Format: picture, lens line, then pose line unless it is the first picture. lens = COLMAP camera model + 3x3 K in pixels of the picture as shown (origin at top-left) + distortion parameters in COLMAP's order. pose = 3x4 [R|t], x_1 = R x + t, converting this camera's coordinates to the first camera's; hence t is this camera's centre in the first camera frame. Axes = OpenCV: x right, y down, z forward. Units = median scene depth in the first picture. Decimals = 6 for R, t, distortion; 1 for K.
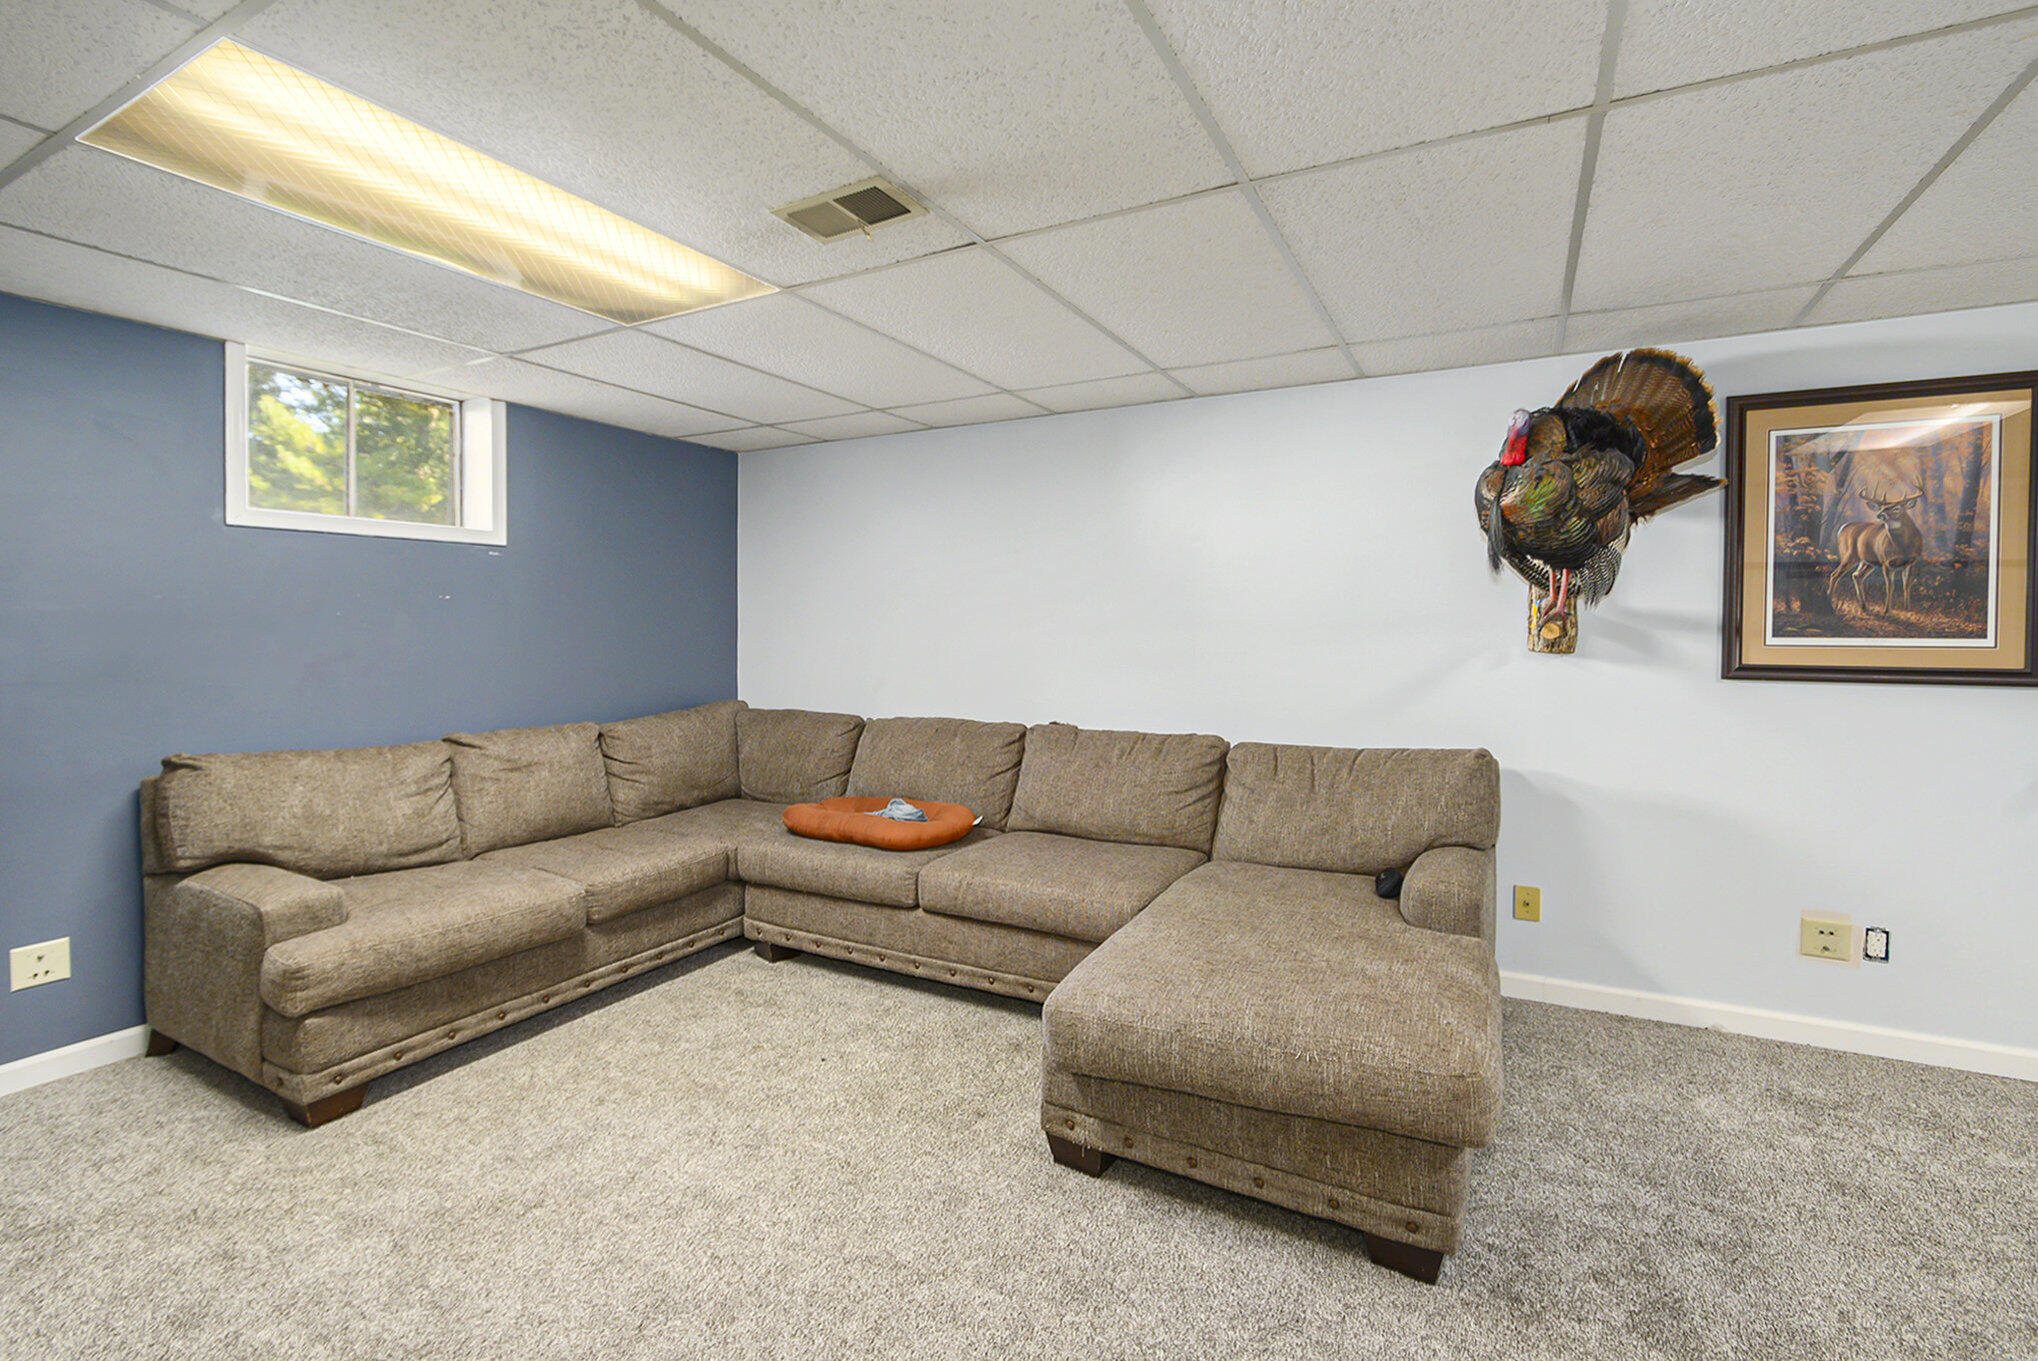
lens RADIAL K [[901.0, 0, 1016.6], [0, 901.0, 645.2], [0, 0, 1]] dist [-0.013054, -0.000288]
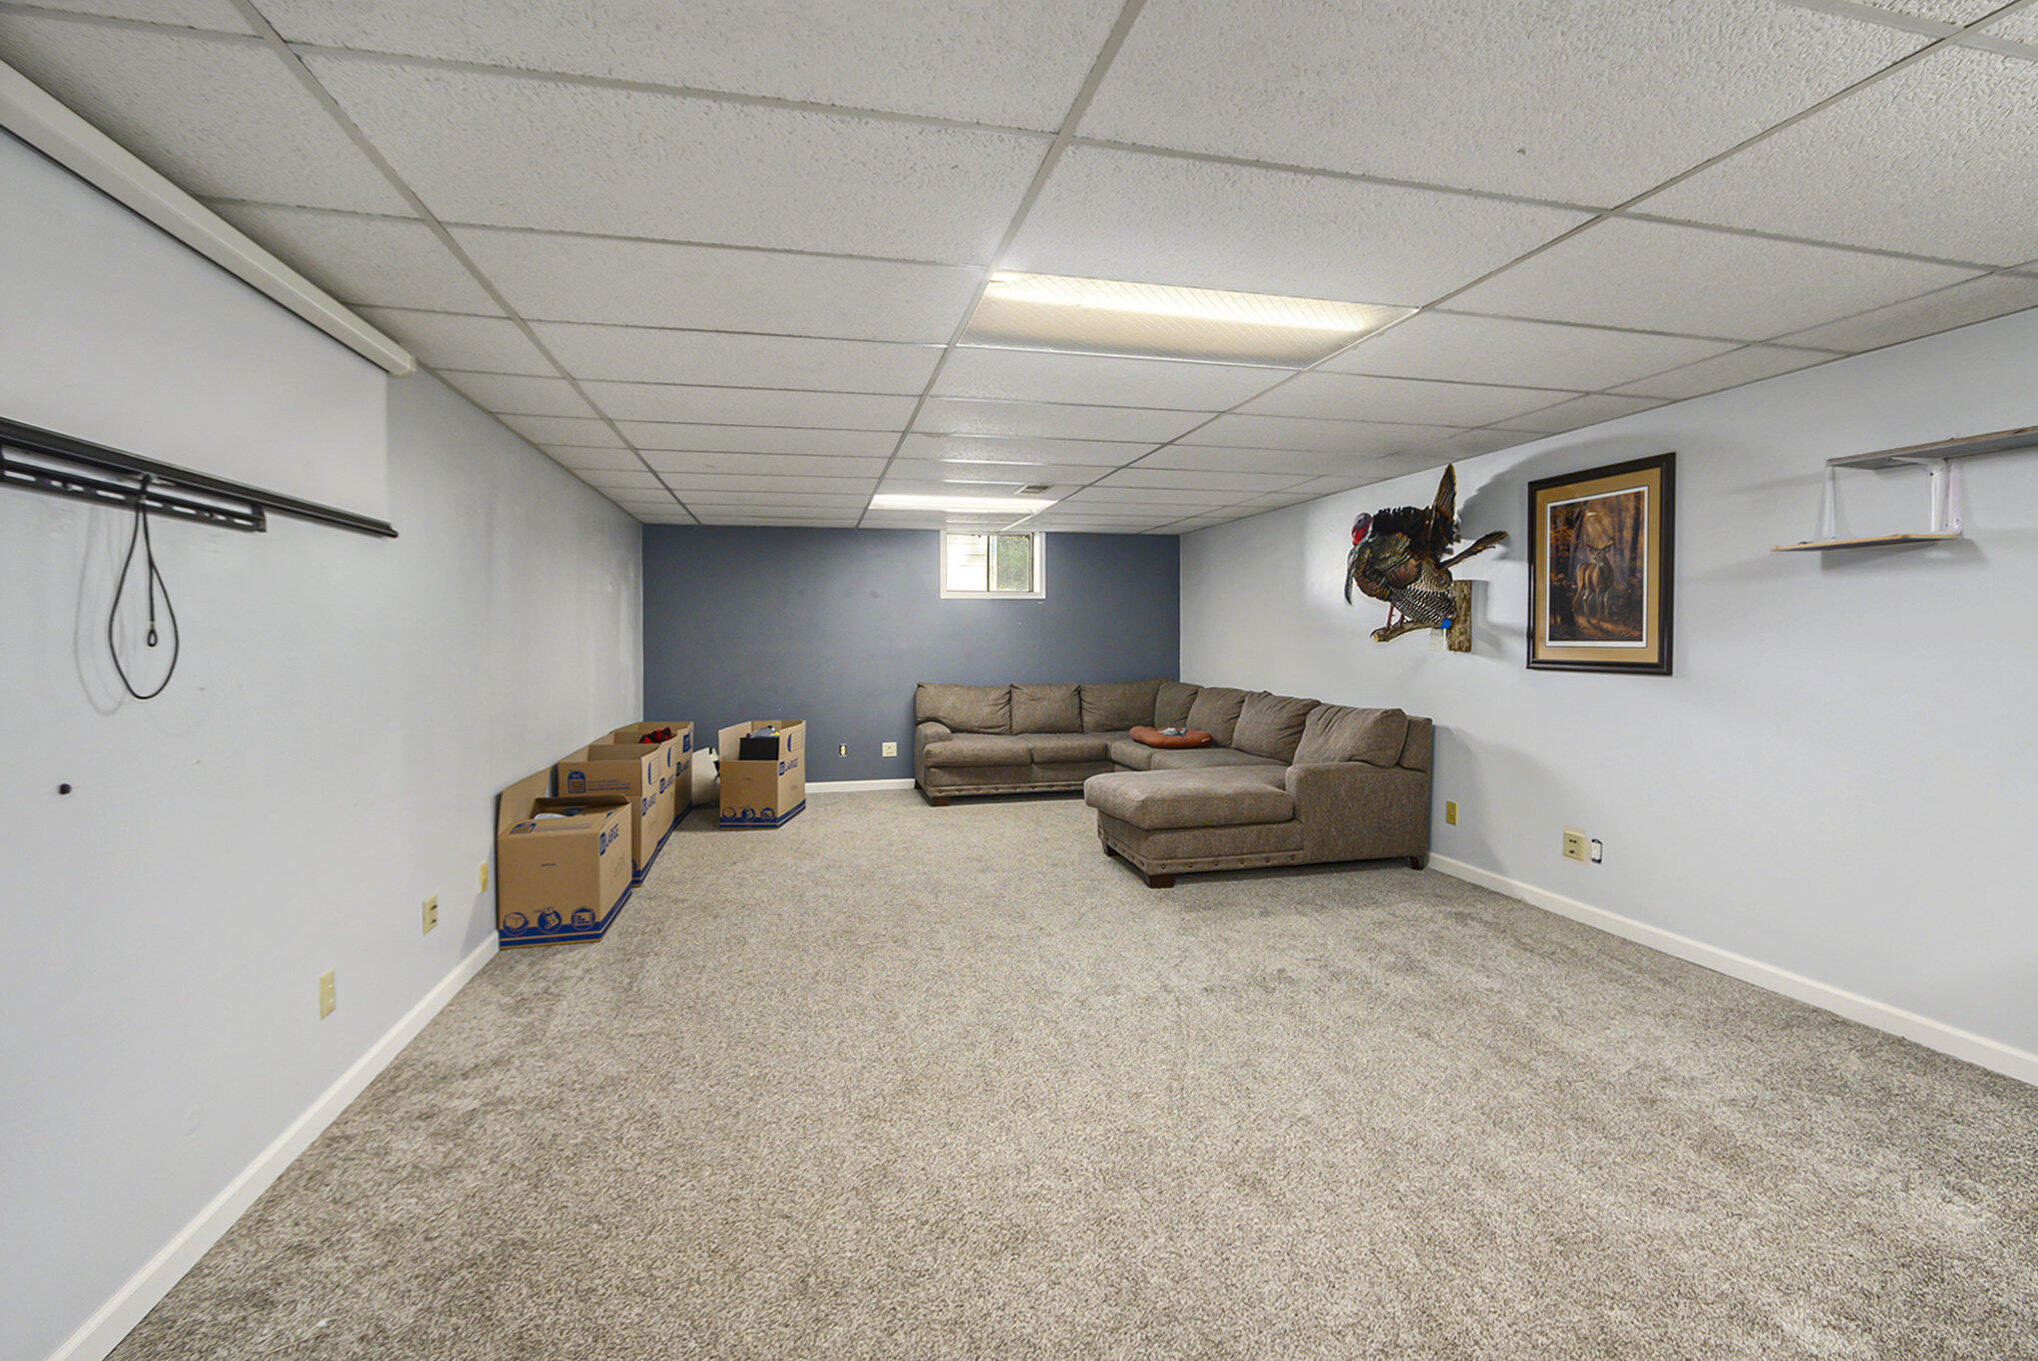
lens RADIAL K [[901.0, 0, 1016.6], [0, 901.0, 645.2], [0, 0, 1]] dist [-0.013054, -0.000288]
pose [[0.661177, 0.001630, -0.750228, 1.414764], [-0.000351, 0.999998, 0.001864, -0.004240], [0.750230, -0.000969, 0.661176, -0.674167]]
